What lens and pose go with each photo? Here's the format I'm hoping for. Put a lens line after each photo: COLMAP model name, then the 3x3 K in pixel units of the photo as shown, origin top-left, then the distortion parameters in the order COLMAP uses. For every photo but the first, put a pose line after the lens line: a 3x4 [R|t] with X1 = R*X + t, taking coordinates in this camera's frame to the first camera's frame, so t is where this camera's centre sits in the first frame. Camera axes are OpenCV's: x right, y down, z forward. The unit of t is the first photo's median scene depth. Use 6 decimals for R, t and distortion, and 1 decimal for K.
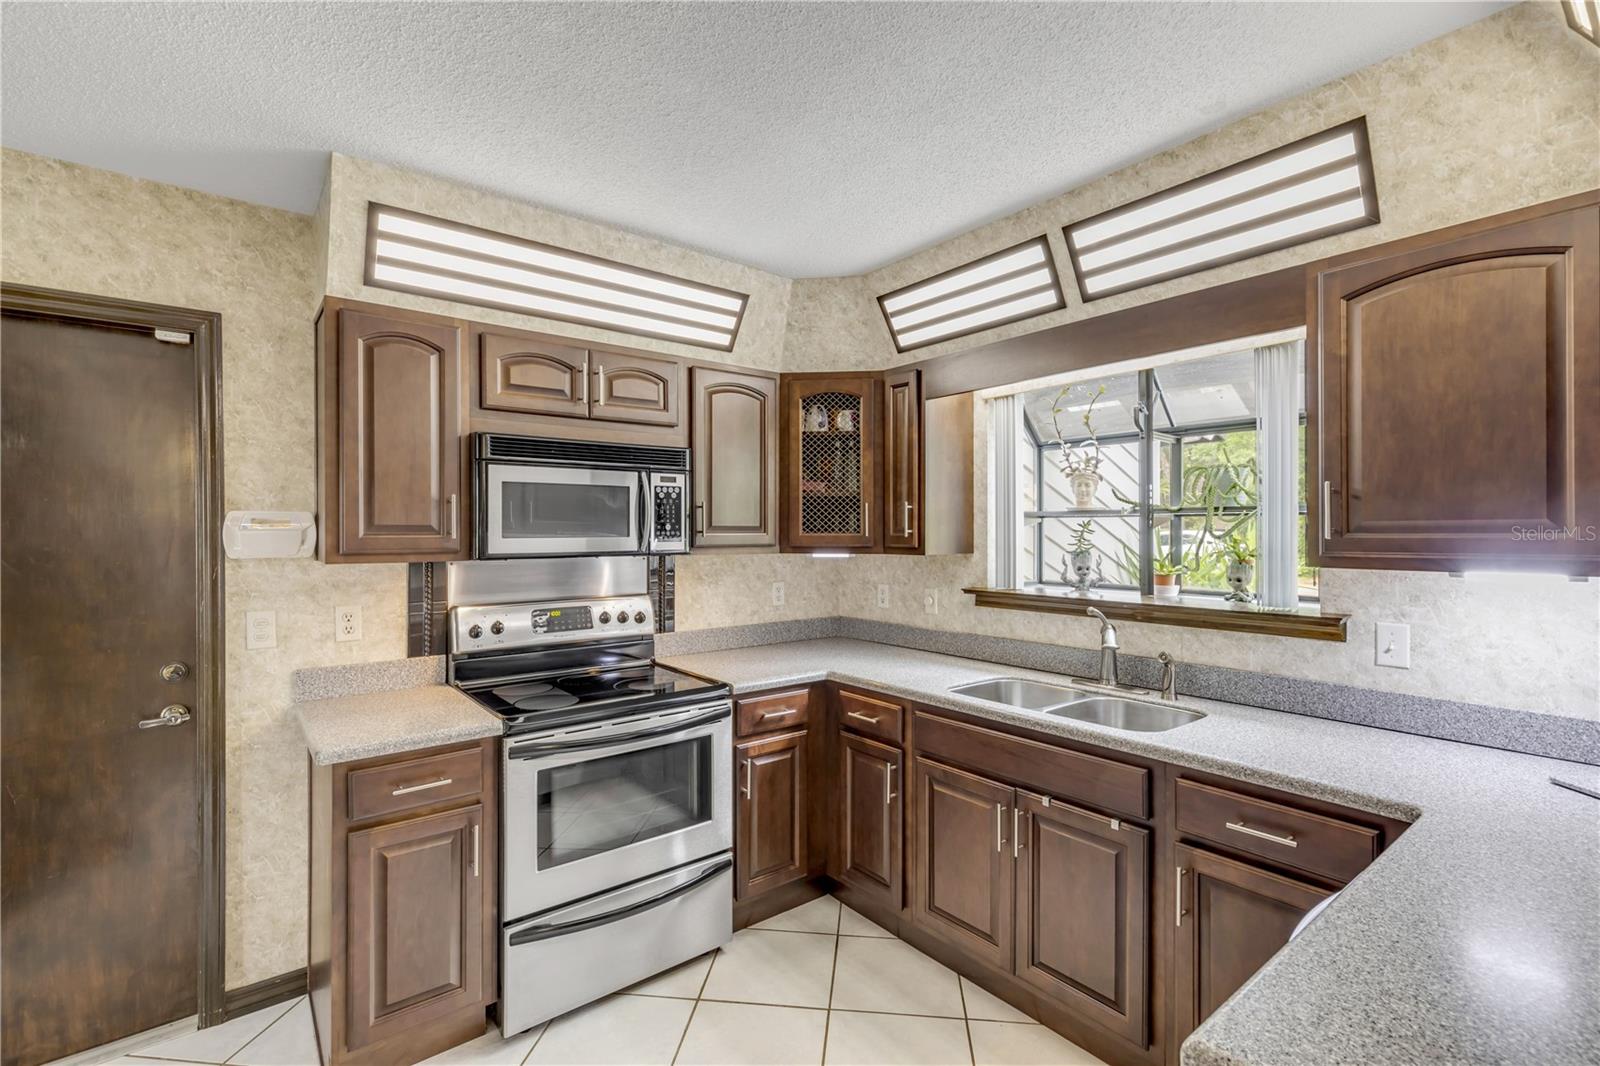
lens RADIAL K [[721.0, 0, 794.6], [0, 721.0, 536.1], [0, 0, 1]] dist [0.001812, 0.000256]
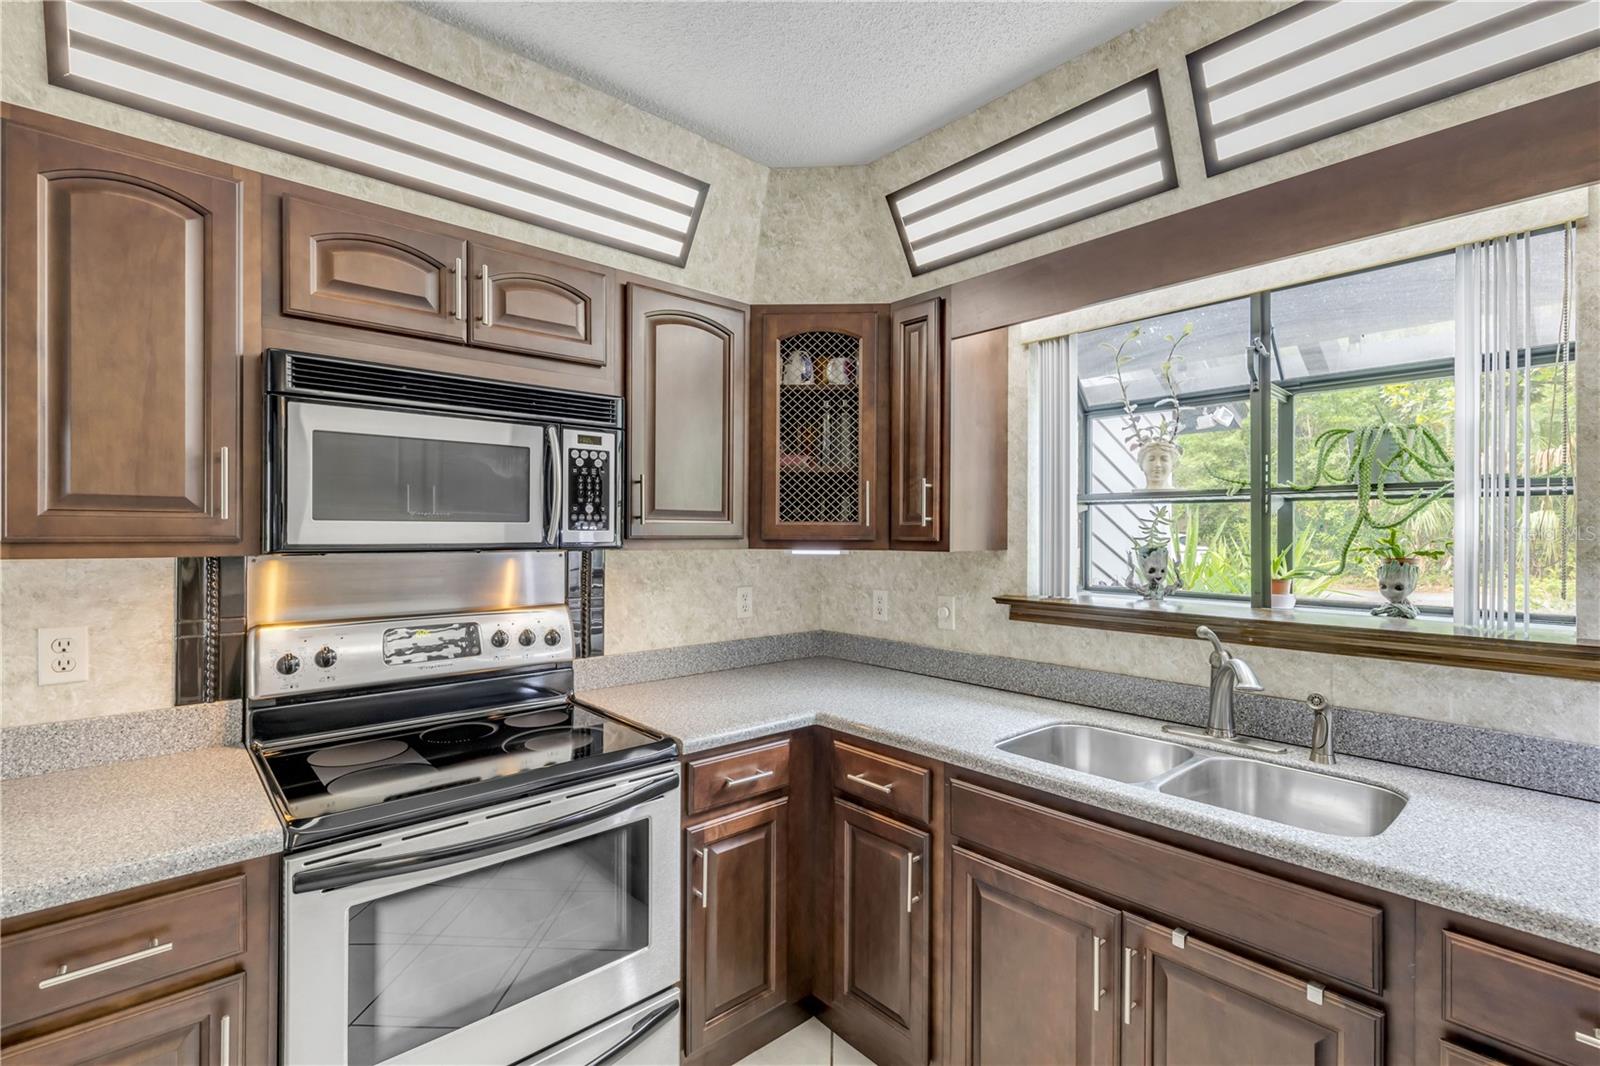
lens RADIAL K [[721.0, 0, 797.9], [0, 721.0, 535.5], [0, 0, 1]] dist [0.001812, 0.000256]
pose [[0.997930, 0.005692, 0.064050, -0.021638], [-0.005536, 0.999981, -0.002612, 0.014518], [-0.064064, 0.002252, 0.997943, 0.319048]]
